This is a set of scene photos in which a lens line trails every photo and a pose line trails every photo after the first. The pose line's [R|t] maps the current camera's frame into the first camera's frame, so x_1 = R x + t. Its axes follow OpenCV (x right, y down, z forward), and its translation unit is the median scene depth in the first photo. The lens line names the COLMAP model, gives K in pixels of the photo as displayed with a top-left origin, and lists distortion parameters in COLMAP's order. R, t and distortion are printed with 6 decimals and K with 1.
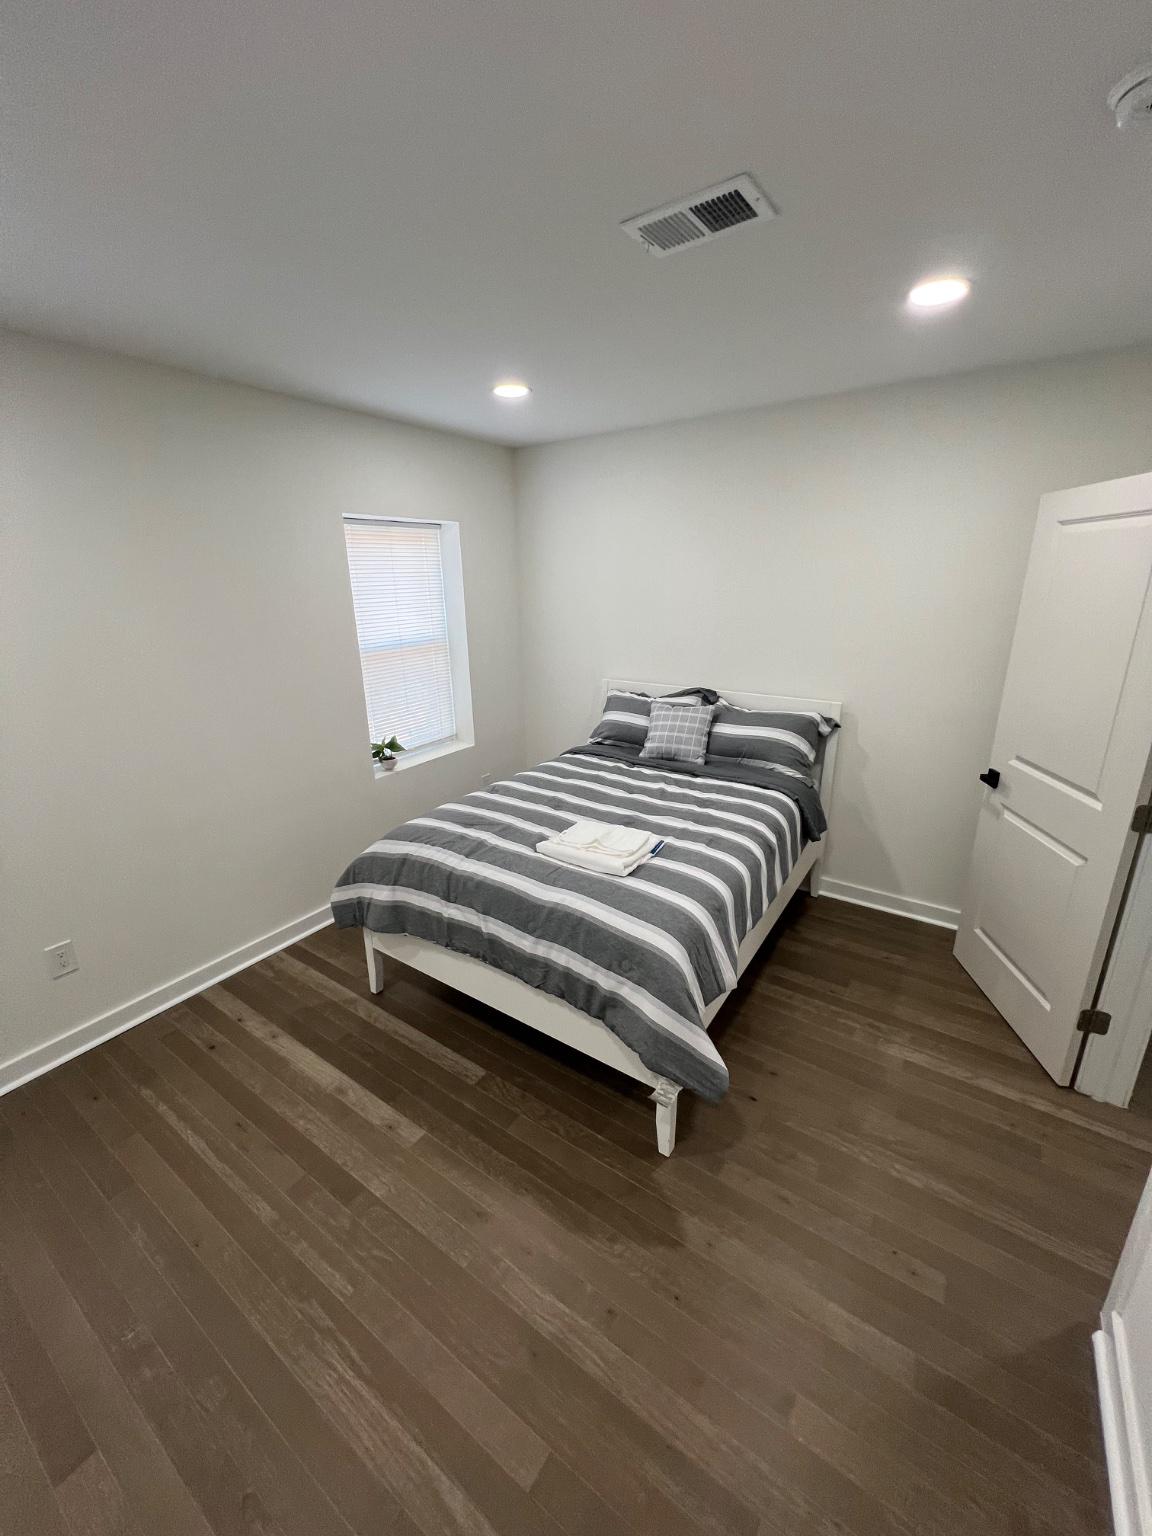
lens RADIAL K [[615.4, 0, 567.8], [0, 615.4, 760.4], [0, 0, 1]] dist [-0.001019, 0.000272]
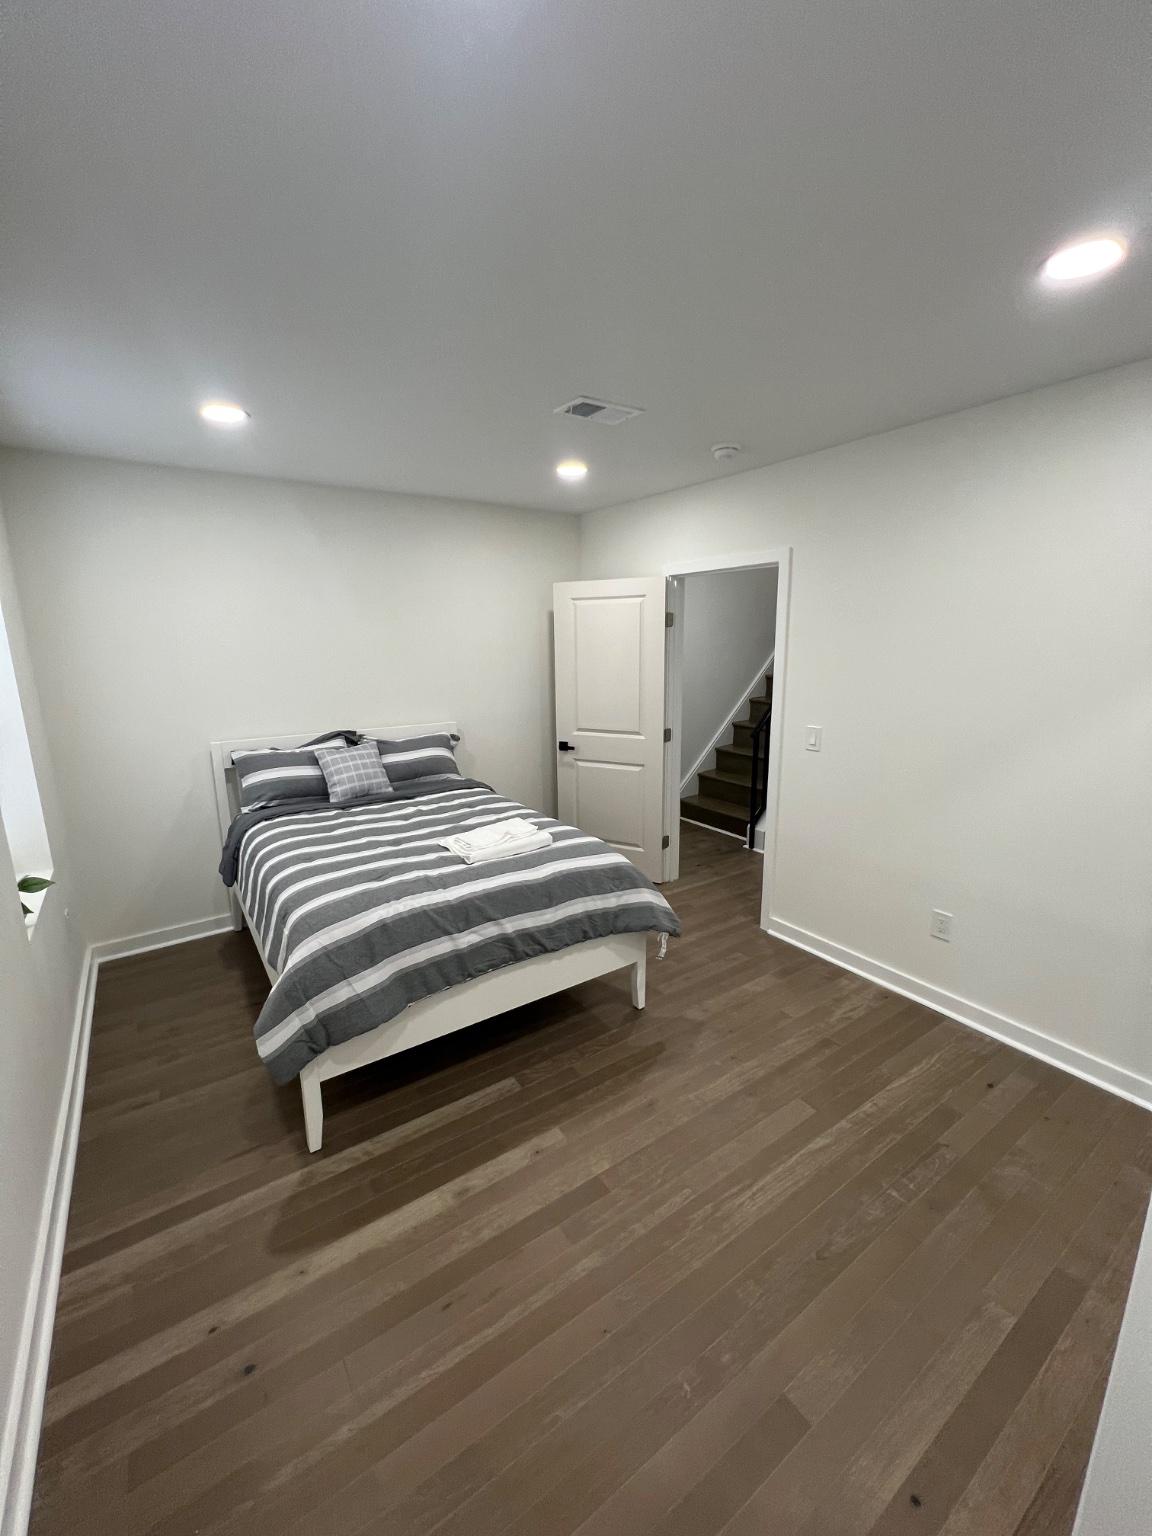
lens RADIAL K [[615.4, 0, 574.2], [0, 615.4, 760.4], [0, 0, 1]] dist [-0.001019, 0.000272]
pose [[0.359750, -0.172130, 0.917034, -1.014656], [0.274955, 0.958750, 0.072096, -0.057521], [-0.891616, 0.226206, 0.392239, 0.400076]]
